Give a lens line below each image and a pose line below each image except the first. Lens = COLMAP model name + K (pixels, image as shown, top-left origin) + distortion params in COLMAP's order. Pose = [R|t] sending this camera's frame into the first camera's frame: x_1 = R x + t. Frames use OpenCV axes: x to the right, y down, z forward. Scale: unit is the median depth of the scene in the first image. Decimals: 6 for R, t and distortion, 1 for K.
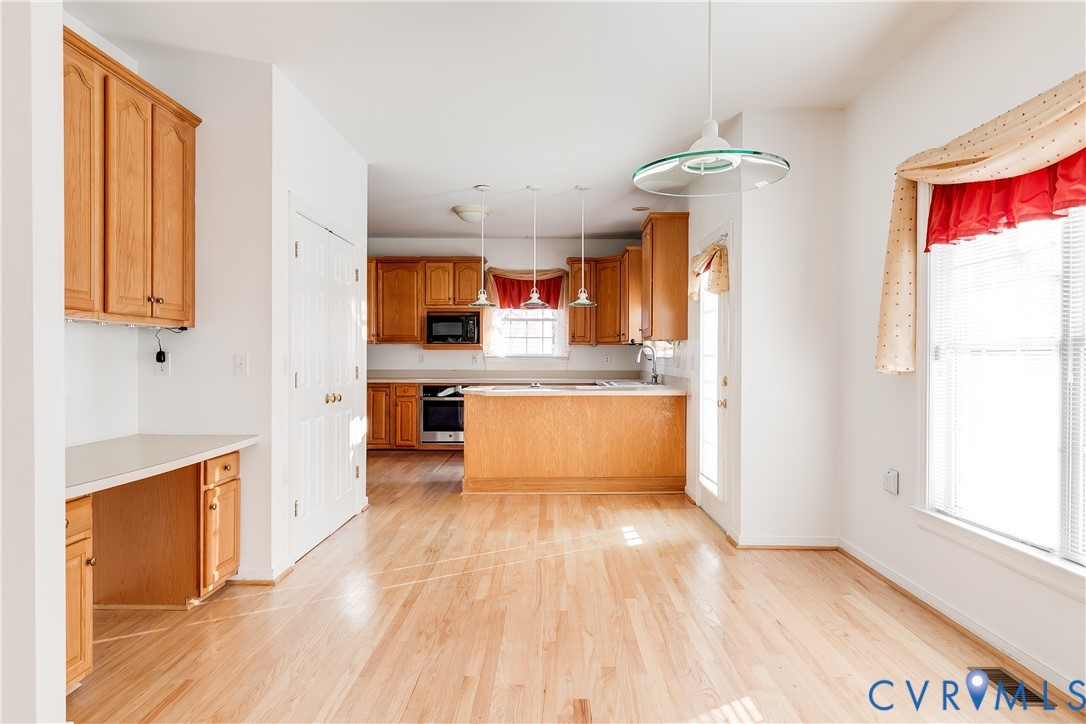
lens RADIAL K [[673.3, 0, 543.0], [0, 673.3, 362.0], [0, 0, 1]] dist [0.002087, 0.000699]
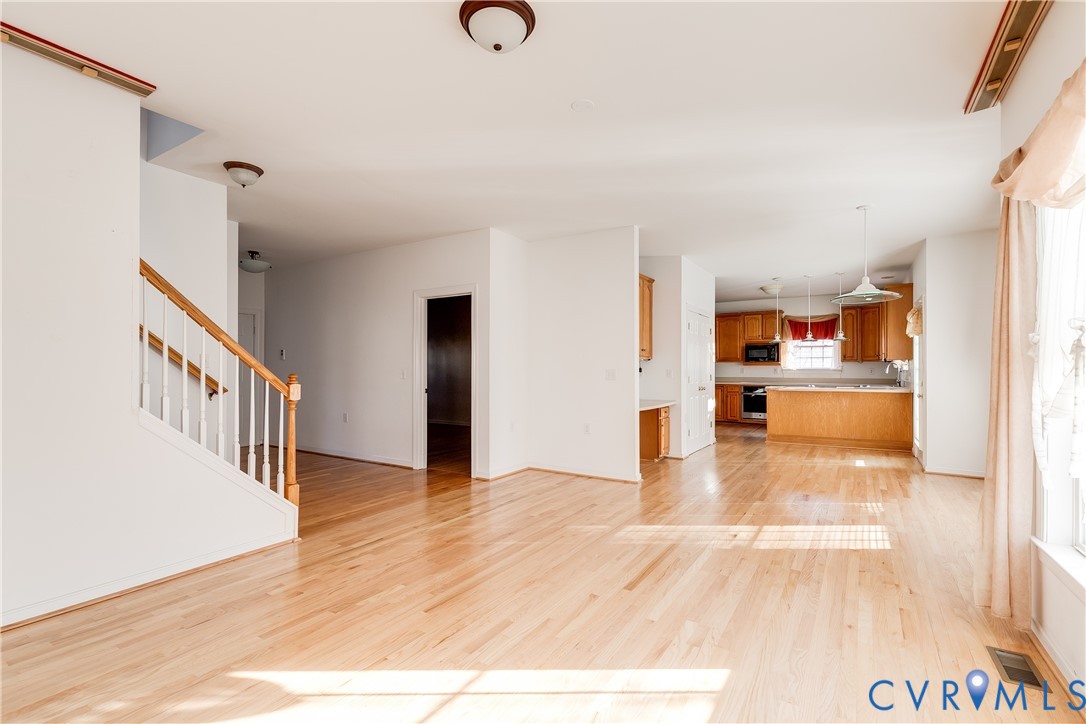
lens RADIAL K [[495.0, 0, 545.7], [0, 495.0, 366.0], [0, 0, 1]] dist [0.000883, -0.000258]
pose [[0.851186, -0.005206, -0.524839, 0.071356], [-0.002395, 0.999902, -0.013802, 0.001805], [0.524859, 0.013005, 0.851090, -0.432352]]
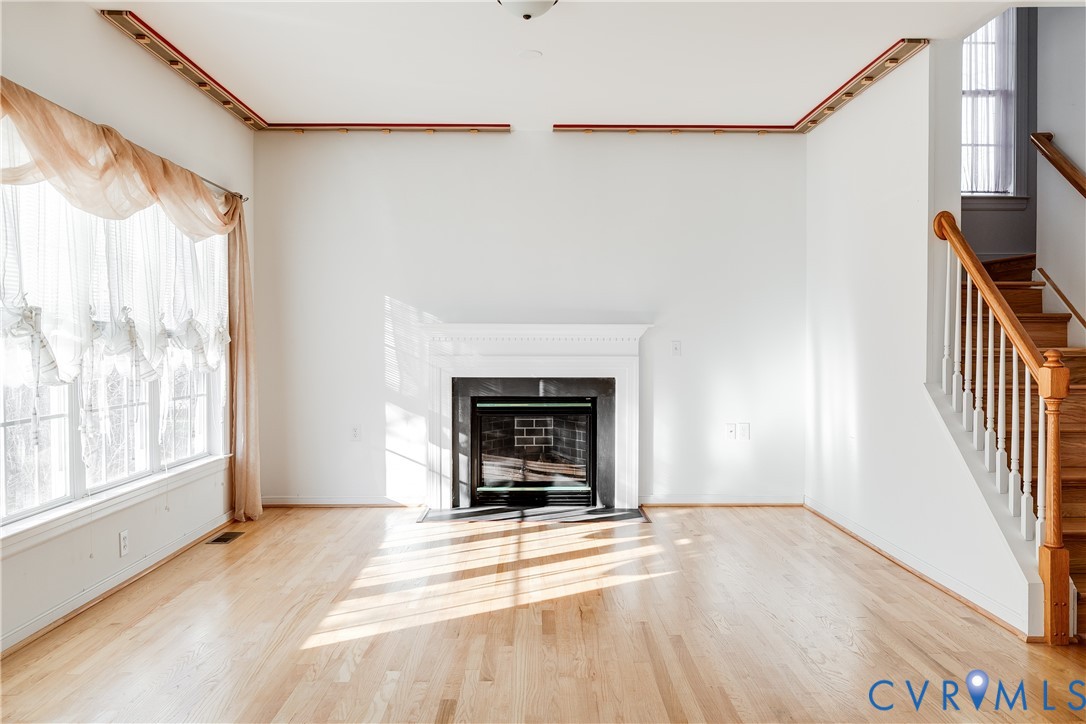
lens RADIAL K [[810.4, 0, 518.3], [0, 810.4, 363.1], [0, 0, 1]] dist [0.002744, -0.002105]
pose [[-0.999978, -0.005084, 0.004360, -0.110431], [-0.004953, 0.999546, 0.029730, 0.000104], [-0.004509, 0.029708, -0.999548, 0.307062]]
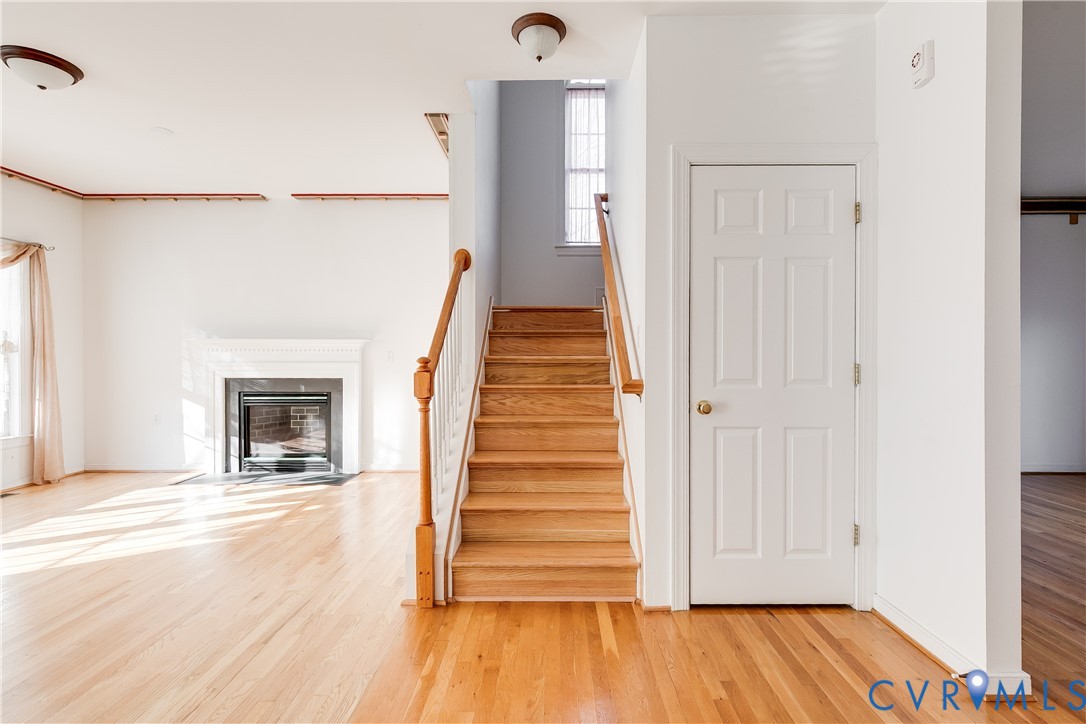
lens RADIAL K [[497.4, 0, 544.8], [0, 497.4, 358.1], [0, 0, 1]] dist [-0.000416, 0.000043]
pose [[-0.999976, -0.005243, 0.004593, -0.495887], [-0.005195, 0.999933, 0.010311, 0.002189], [-0.004647, 0.010287, -0.999936, 0.175248]]
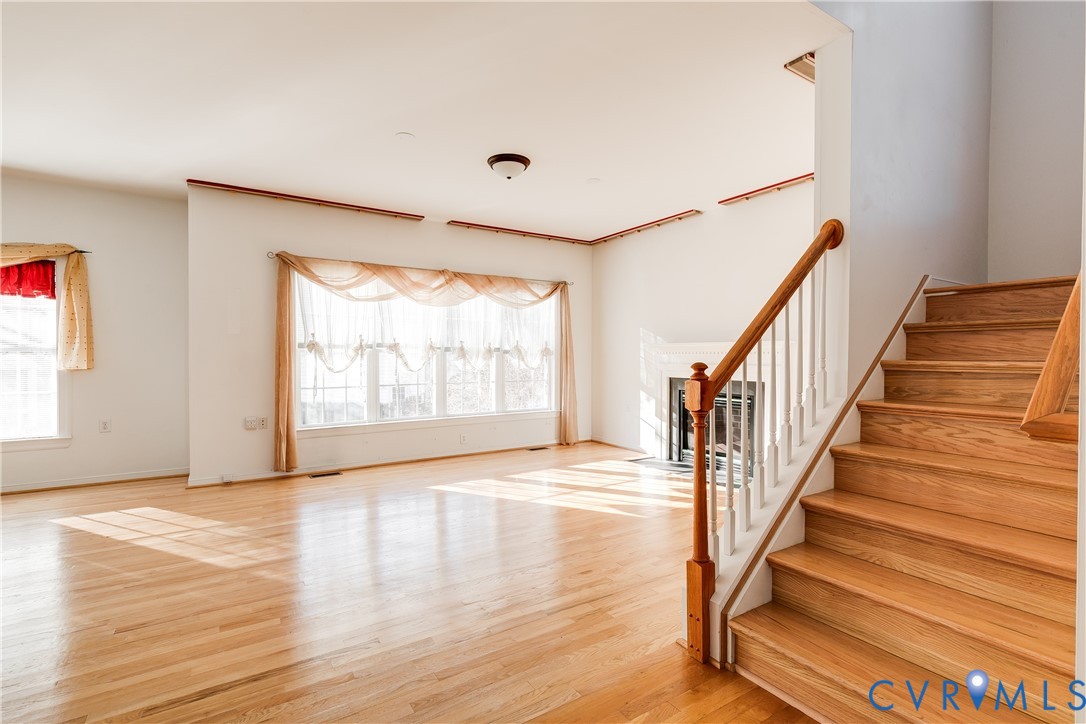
lens RADIAL K [[482.6, 0, 547.3], [0, 482.6, 360.4], [0, 0, 1]] dist [-0.000497, -0.000223]
pose [[-0.553449, -0.012970, 0.832782, -0.585188], [0.001401, 0.999863, 0.016503, -0.000581], [-0.832882, 0.010300, -0.553355, 0.074530]]
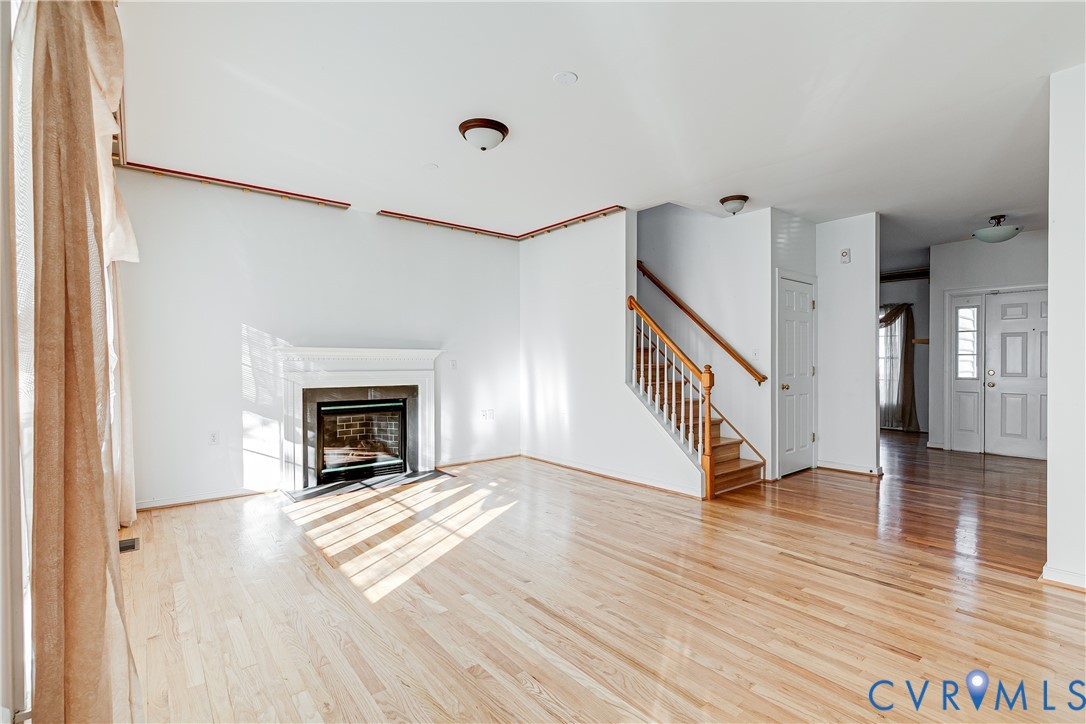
lens RADIAL K [[519.8, 0, 548.3], [0, 519.8, 370.2], [0, 0, 1]] dist [-0.000878, -0.000060]
pose [[-0.777889, 0.006715, -0.628366, 0.143342], [-0.006885, 0.999792, 0.019208, -0.000293], [0.628364, 0.019268, -0.777681, 0.225509]]
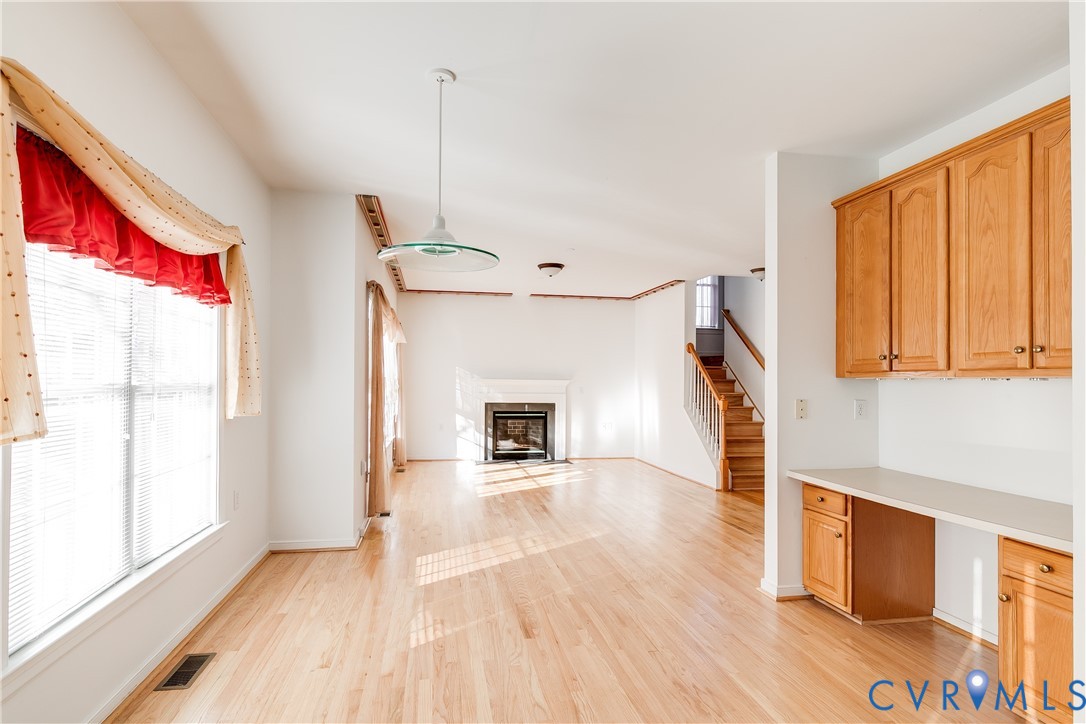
lens RADIAL K [[532.3, 0, 497.8], [0, 532.3, 379.7], [0, 0, 1]] dist [0.025541, 0.000001]
pose [[-0.991476, -0.014150, -0.129518, 0.093706], [-0.014847, 0.999880, 0.004413, -0.019488], [0.129440, 0.006298, -0.991567, 0.708386]]
